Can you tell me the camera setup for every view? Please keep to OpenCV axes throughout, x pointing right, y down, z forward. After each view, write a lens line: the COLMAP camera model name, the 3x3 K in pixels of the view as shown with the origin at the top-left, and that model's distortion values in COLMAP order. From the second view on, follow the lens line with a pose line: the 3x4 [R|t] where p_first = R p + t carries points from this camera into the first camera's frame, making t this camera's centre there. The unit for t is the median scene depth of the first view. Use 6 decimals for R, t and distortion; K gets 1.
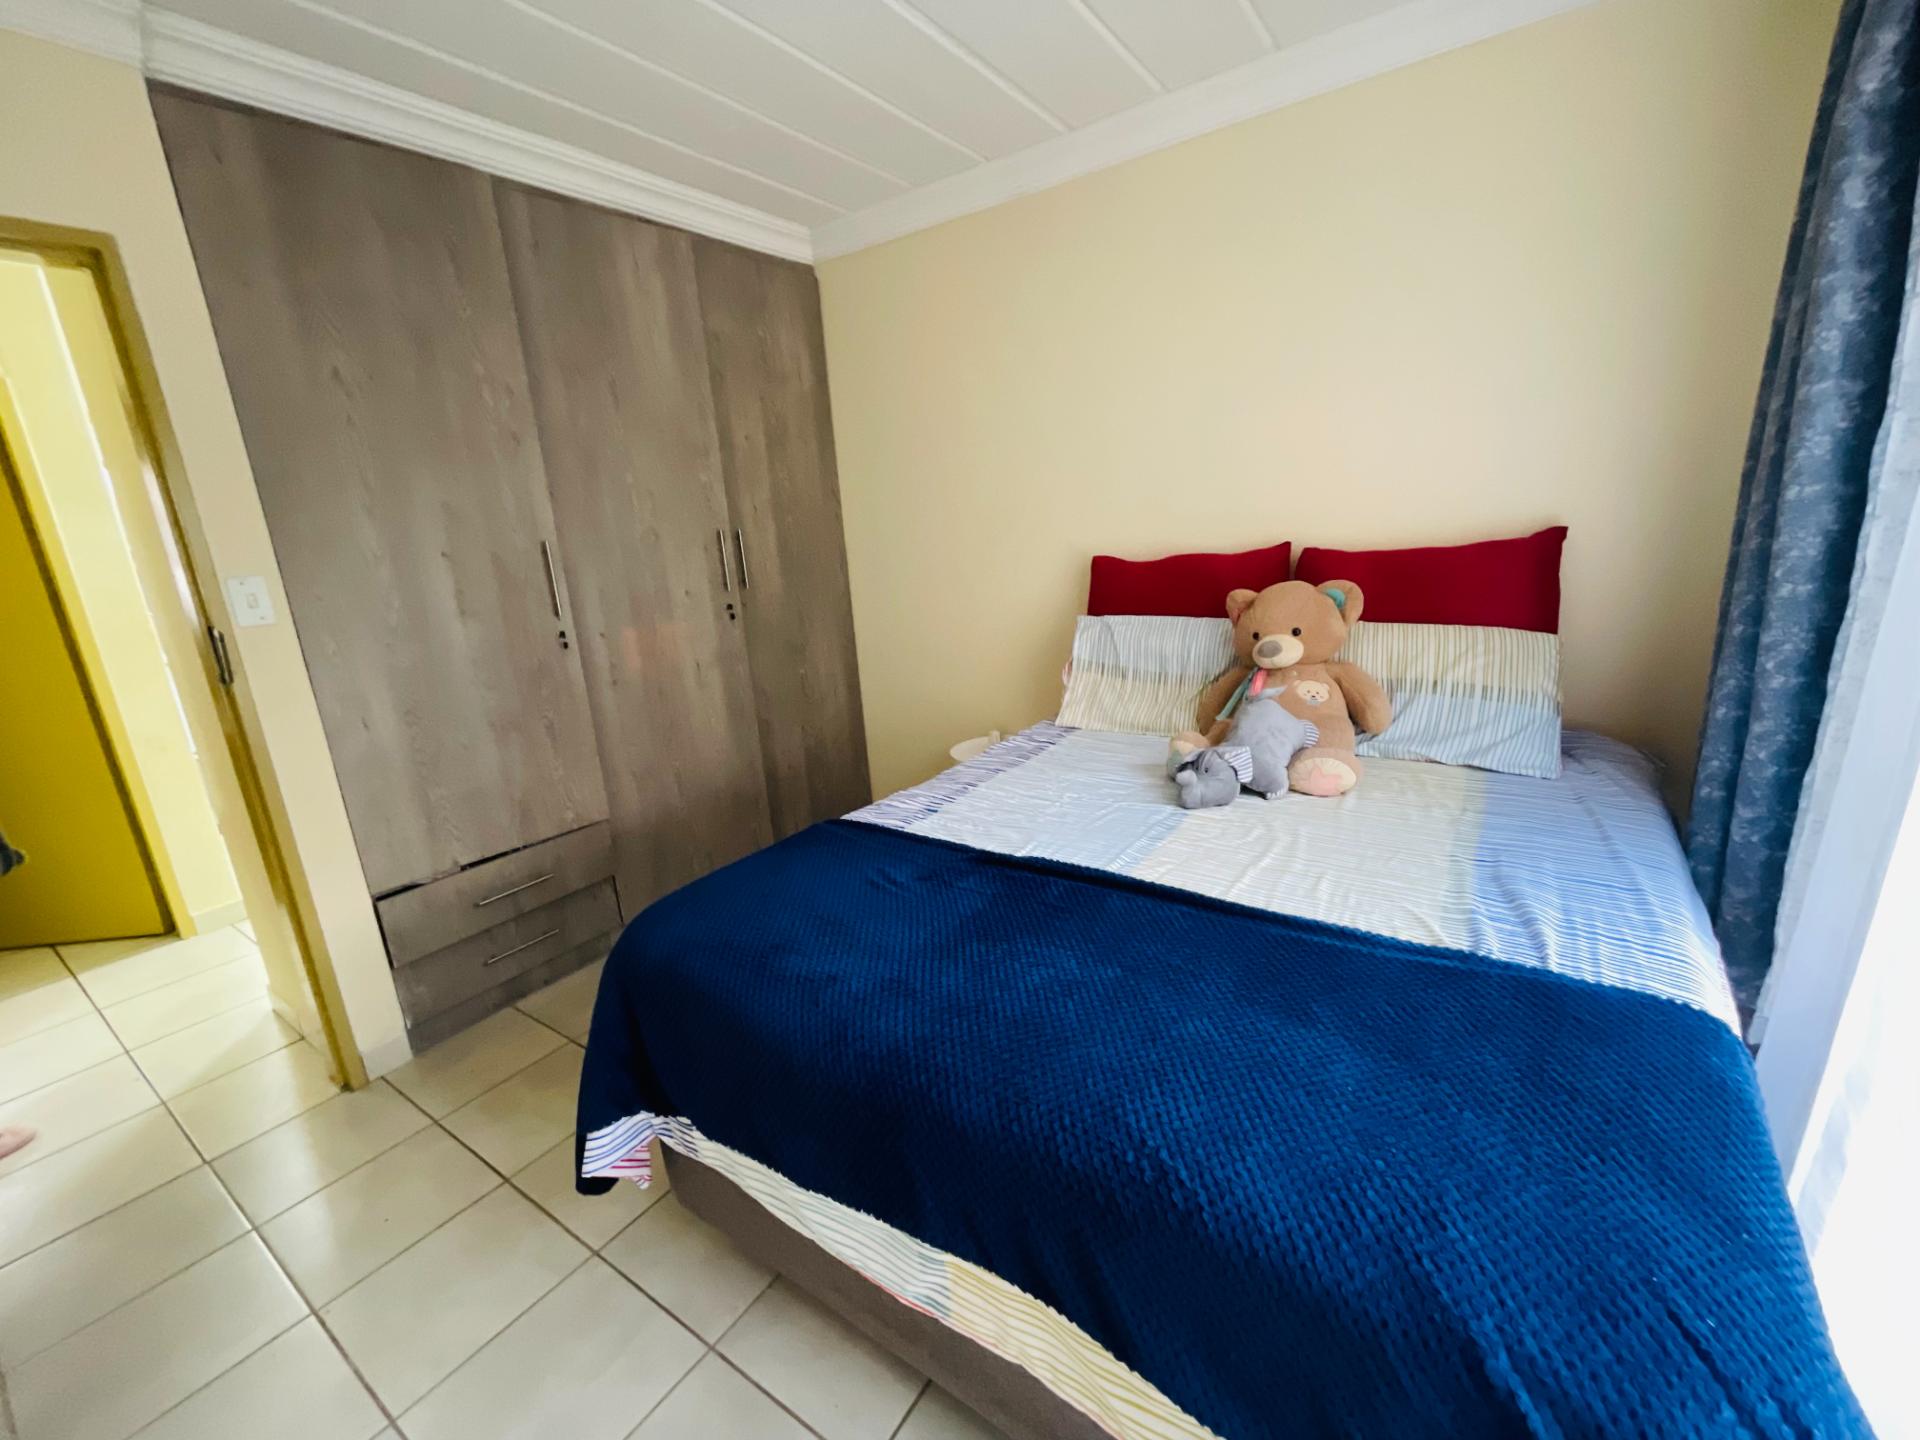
lens RADIAL K [[787.4, 0, 960.0], [0, 787.4, 720.0], [0, 0, 1]] dist [-0.000183, -0.000013]
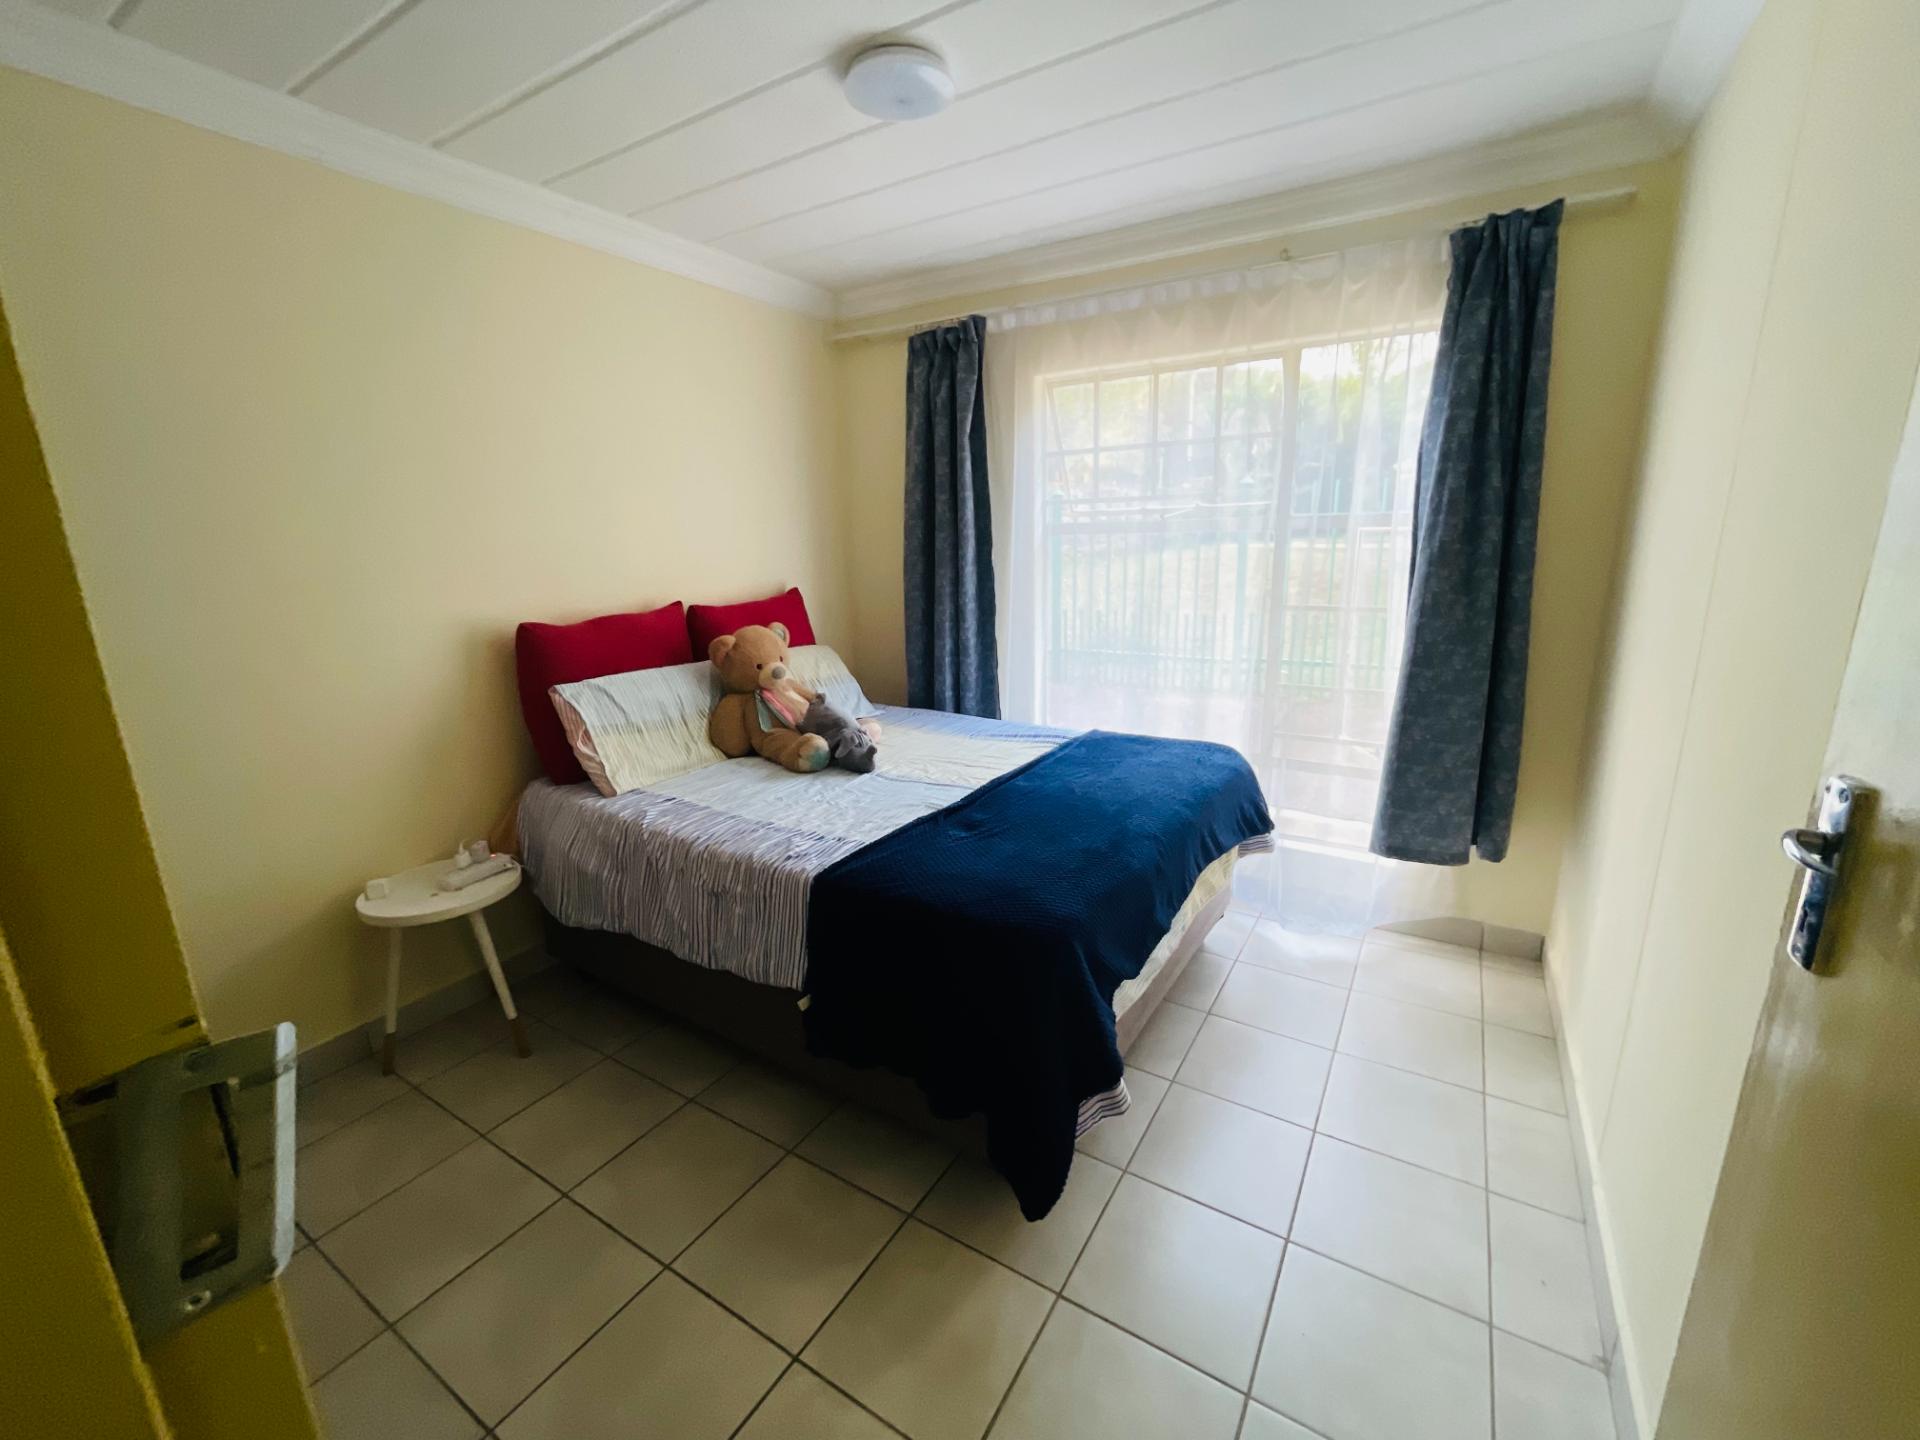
lens RADIAL K [[787.4, 0, 960.0], [0, 787.4, 720.0], [0, 0, 1]] dist [-0.000183, -0.000013]
pose [[-0.040820, -0.160880, 0.986129, -0.980277], [0.262645, 0.950516, 0.165942, -0.153151], [-0.964029, 0.265776, 0.003454, 0.689089]]
